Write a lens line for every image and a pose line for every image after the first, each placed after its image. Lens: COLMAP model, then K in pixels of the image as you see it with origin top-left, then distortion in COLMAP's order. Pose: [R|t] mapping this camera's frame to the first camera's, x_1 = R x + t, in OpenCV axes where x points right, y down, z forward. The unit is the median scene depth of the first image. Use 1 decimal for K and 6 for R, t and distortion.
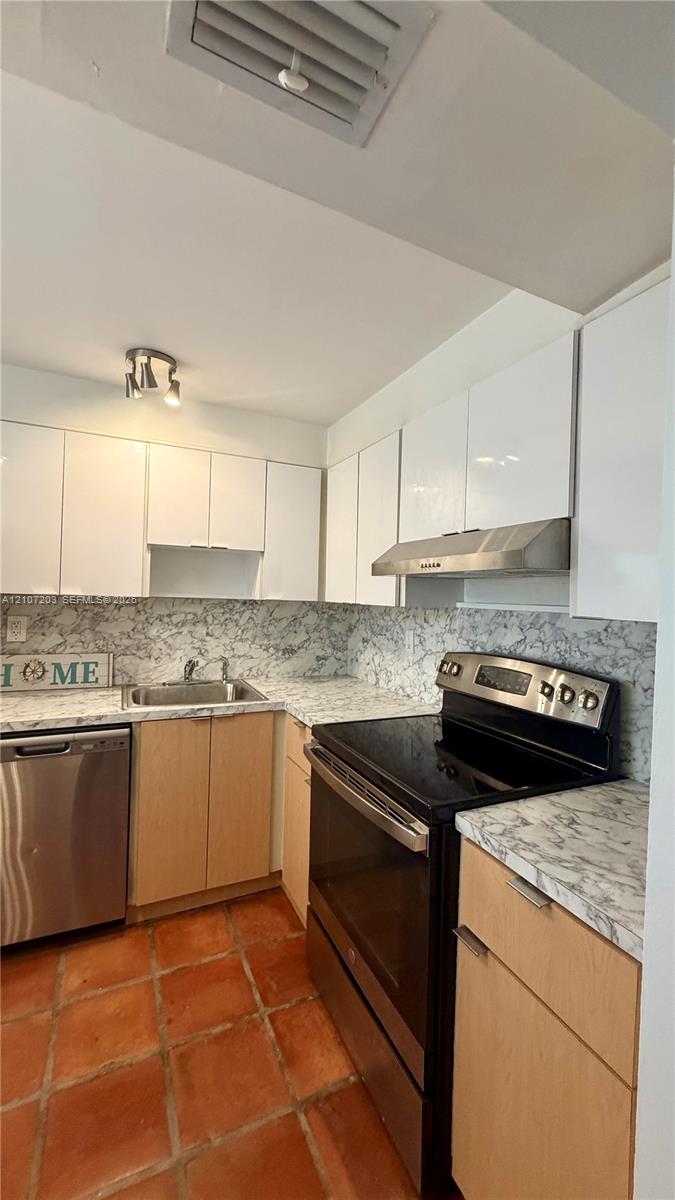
lens RADIAL K [[477.3, 0, 338.5], [0, 477.3, 595.5], [0, 0, 1]] dist [-0.000799, 0.000541]
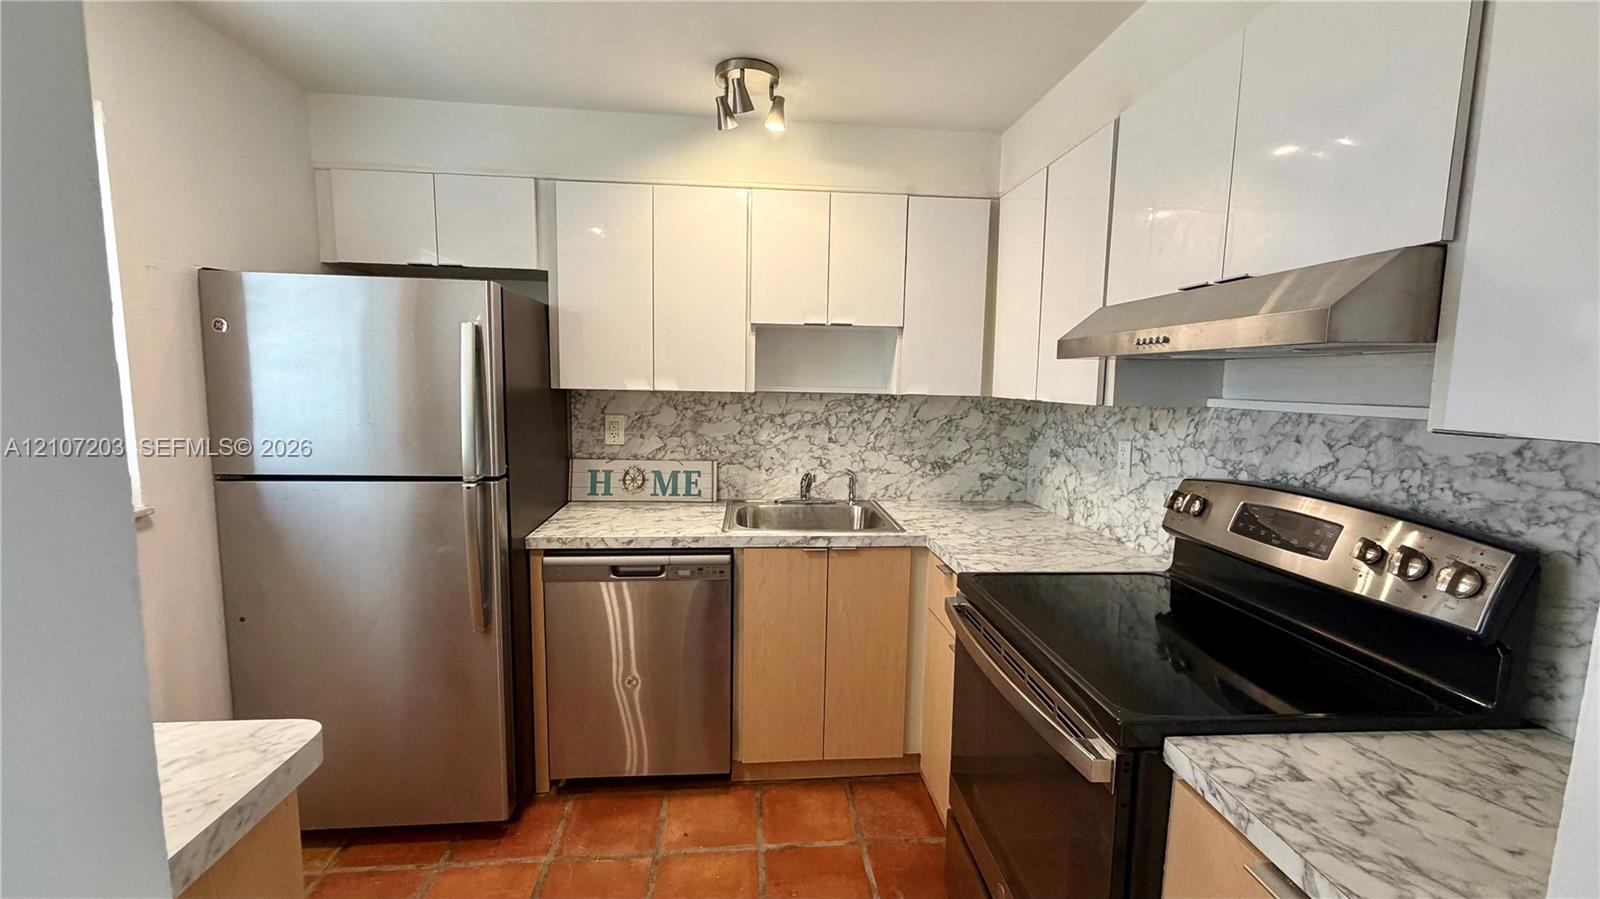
lens RADIAL K [[636.5, 0, 796.6], [0, 636.5, 450.2], [0, 0, 1]] dist [-0.000799, 0.000541]
pose [[0.937250, 0.026705, -0.347635, 0.038762], [0.008929, 0.994897, 0.100500, -0.007036], [0.348545, -0.097298, 0.932228, 0.043958]]
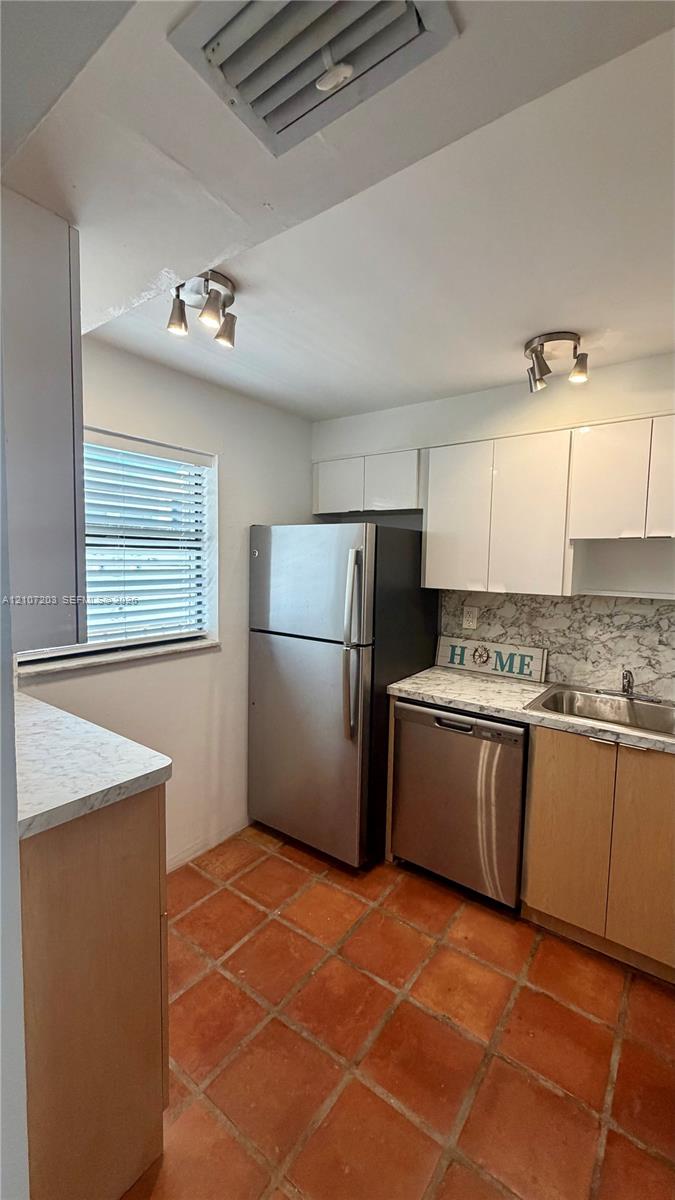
lens RADIAL K [[479.8, 0, 338.8], [0, 479.8, 595.5], [0, 0, 1]] dist [-0.002176, 0.000039]
pose [[0.464839, 0.045071, -0.884247, 0.248749], [-0.007161, 0.998862, 0.047148, -0.043763], [0.885366, -0.015584, 0.464633, 0.185714]]
